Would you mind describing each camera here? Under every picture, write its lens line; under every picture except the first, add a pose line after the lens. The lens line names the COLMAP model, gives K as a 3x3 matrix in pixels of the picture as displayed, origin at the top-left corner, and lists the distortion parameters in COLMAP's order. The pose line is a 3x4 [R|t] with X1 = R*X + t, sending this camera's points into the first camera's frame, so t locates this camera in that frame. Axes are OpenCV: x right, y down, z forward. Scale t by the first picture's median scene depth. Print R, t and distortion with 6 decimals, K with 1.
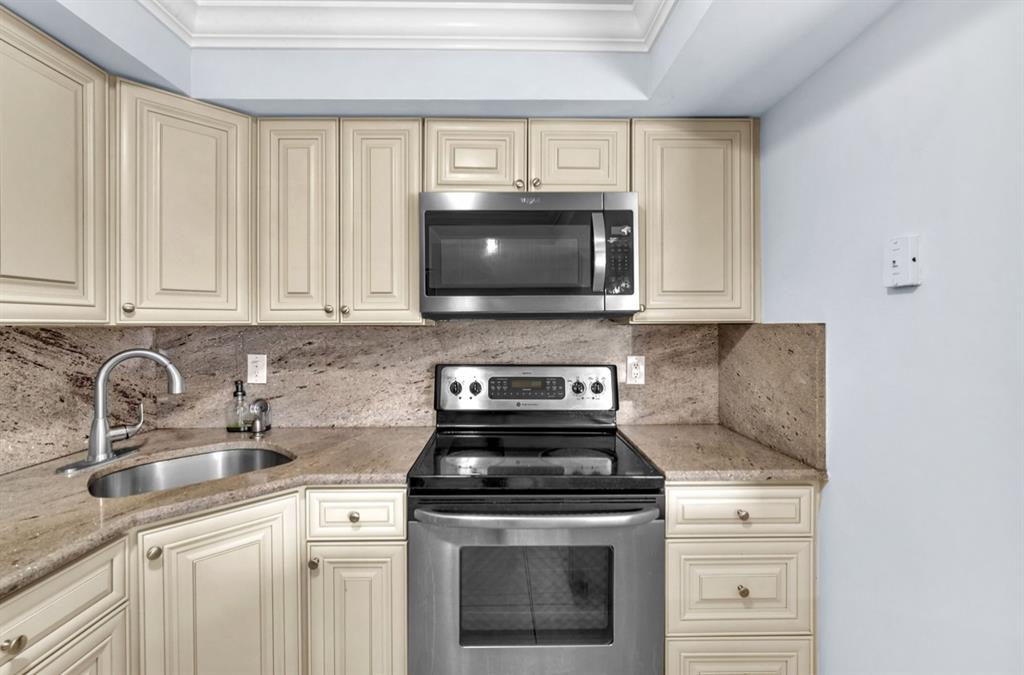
lens RADIAL K [[459.0, 0, 508.8], [0, 459.0, 323.1], [0, 0, 1]] dist [-0.005625, -0.000285]
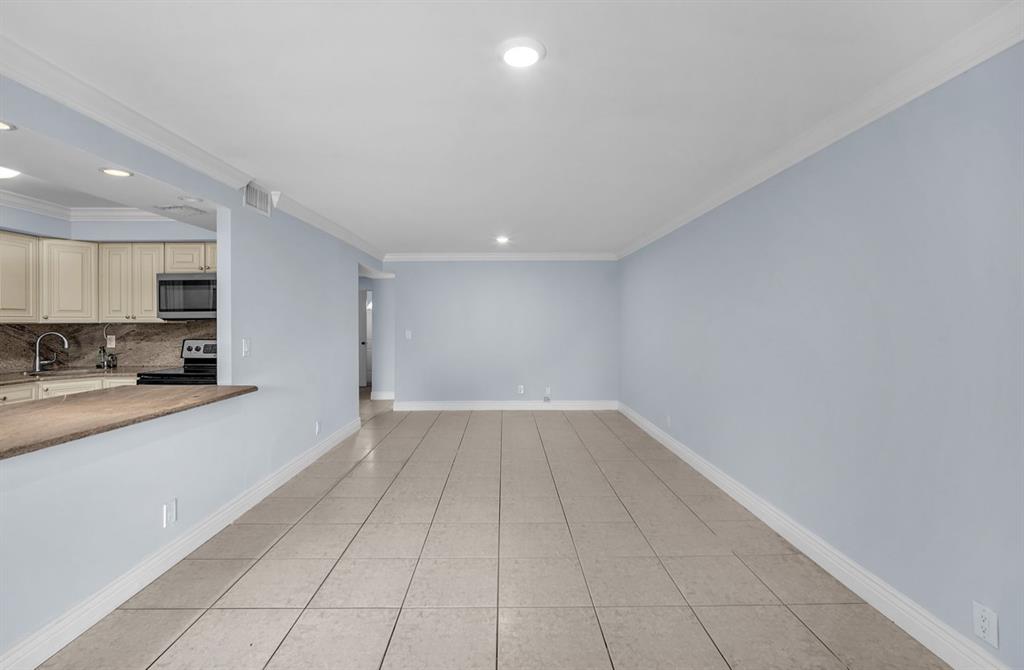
lens RADIAL K [[459.0, 0, 513.2], [0, 459.0, 317.8], [0, 0, 1]] dist [-0.005625, -0.000285]
pose [[0.999959, -0.002181, -0.008828, 1.749309], [0.002146, 0.999990, -0.003950, -0.009706], [0.008837, 0.003931, 0.999953, -1.511656]]
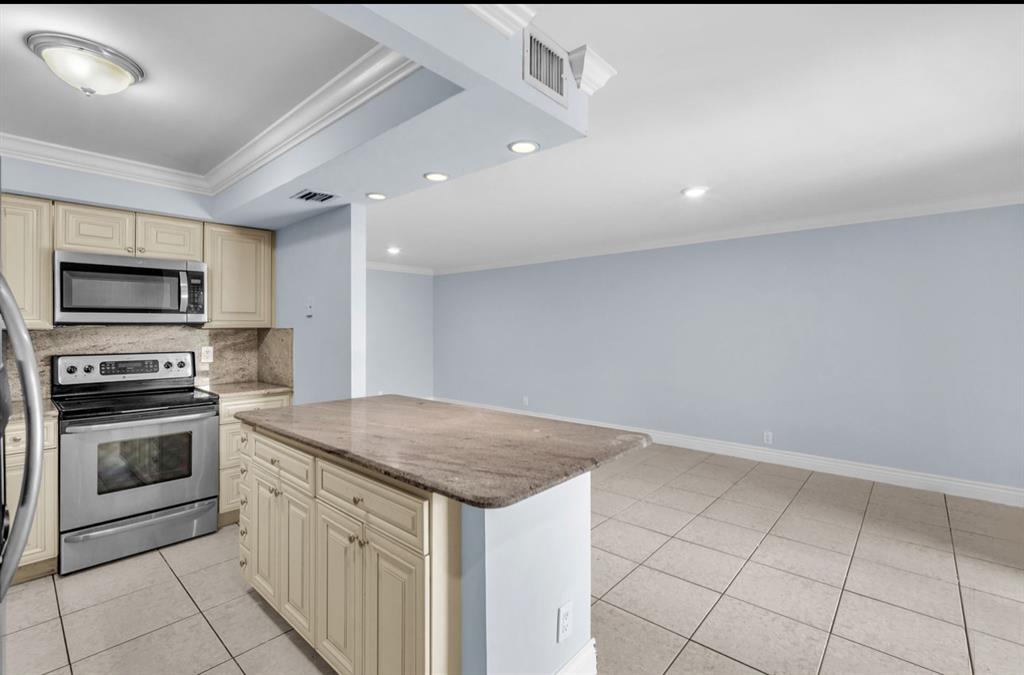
lens RADIAL K [[459.0, 0, 511.5], [0, 459.0, 325.1], [0, 0, 1]] dist [-0.005625, -0.000285]
pose [[0.675753, 0.003636, 0.737120, -0.271393], [-0.002666, 0.999993, -0.002489, -0.010864], [-0.737124, -0.000283, 0.675758, -1.234315]]
